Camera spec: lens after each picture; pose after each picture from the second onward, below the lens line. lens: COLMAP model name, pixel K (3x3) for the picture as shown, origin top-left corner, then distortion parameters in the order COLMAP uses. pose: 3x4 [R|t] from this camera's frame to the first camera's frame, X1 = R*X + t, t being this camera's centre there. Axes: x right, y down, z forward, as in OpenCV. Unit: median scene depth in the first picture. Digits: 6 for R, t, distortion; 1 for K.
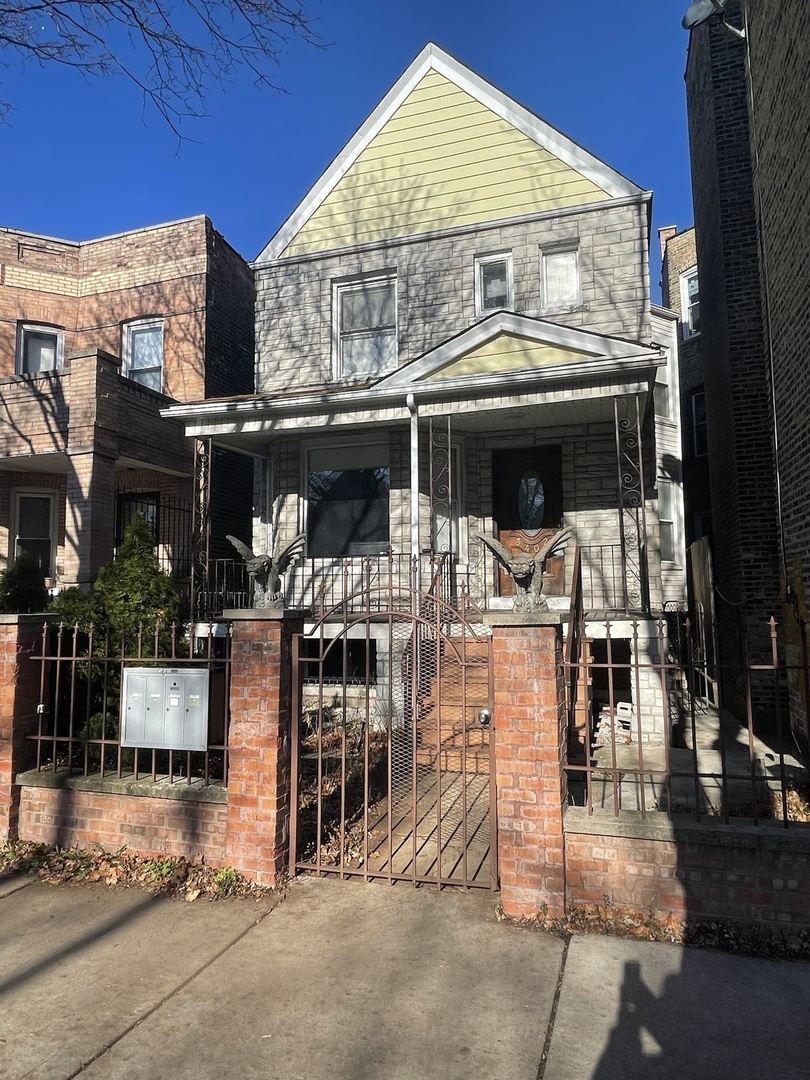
lens RADIAL K [[685.9, 0, 412.6], [0, 685.9, 537.6], [0, 0, 1]] dist [-0.000962, -0.001474]
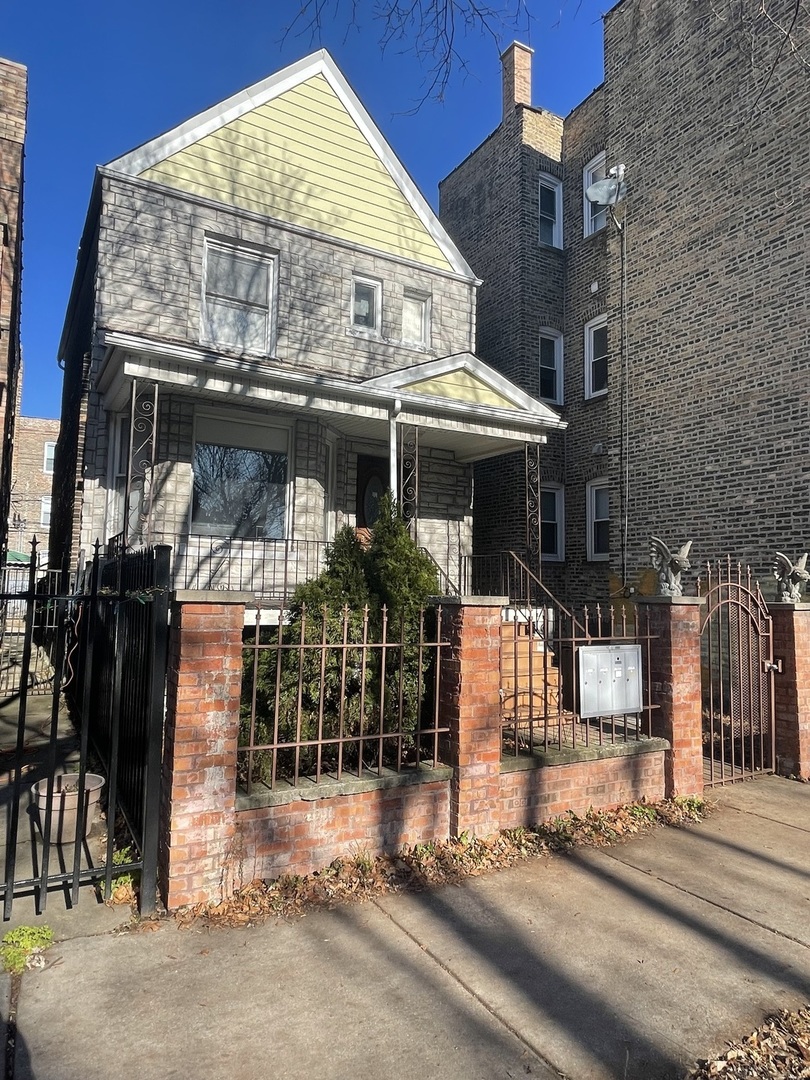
lens RADIAL K [[662.2, 0, 409.0], [0, 662.2, 537.5], [0, 0, 1]] dist [-0.002144, -0.000791]
pose [[0.680686, 0.086155, 0.727492, -0.644762], [-0.092987, 0.995189, -0.030854, 0.034238], [-0.726650, -0.046645, 0.685422, 0.223342]]
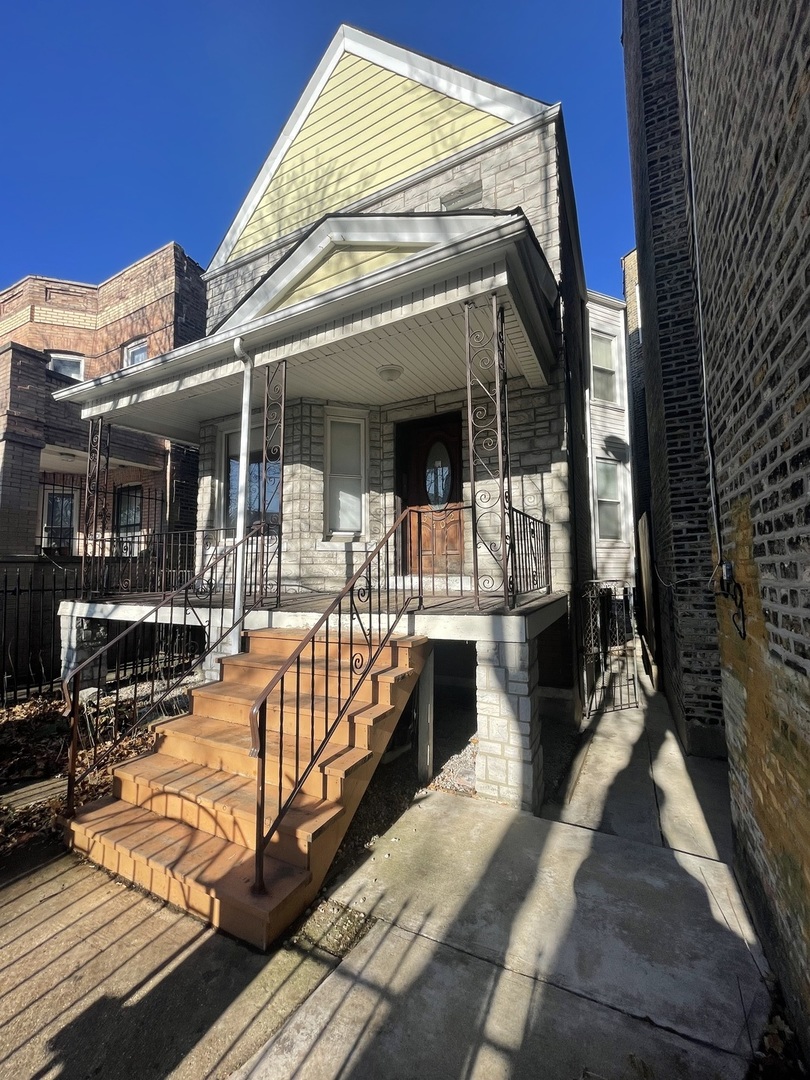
lens RADIAL K [[433.9, 0, 405.0], [0, 433.9, 540.3], [0, 0, 1]] dist [-0.001718, -0.000045]
pose [[0.985520, -0.012218, -0.169119, 0.252526], [0.015373, 0.999731, 0.017362, 0.029258], [0.168862, -0.019711, 0.985443, 0.439273]]
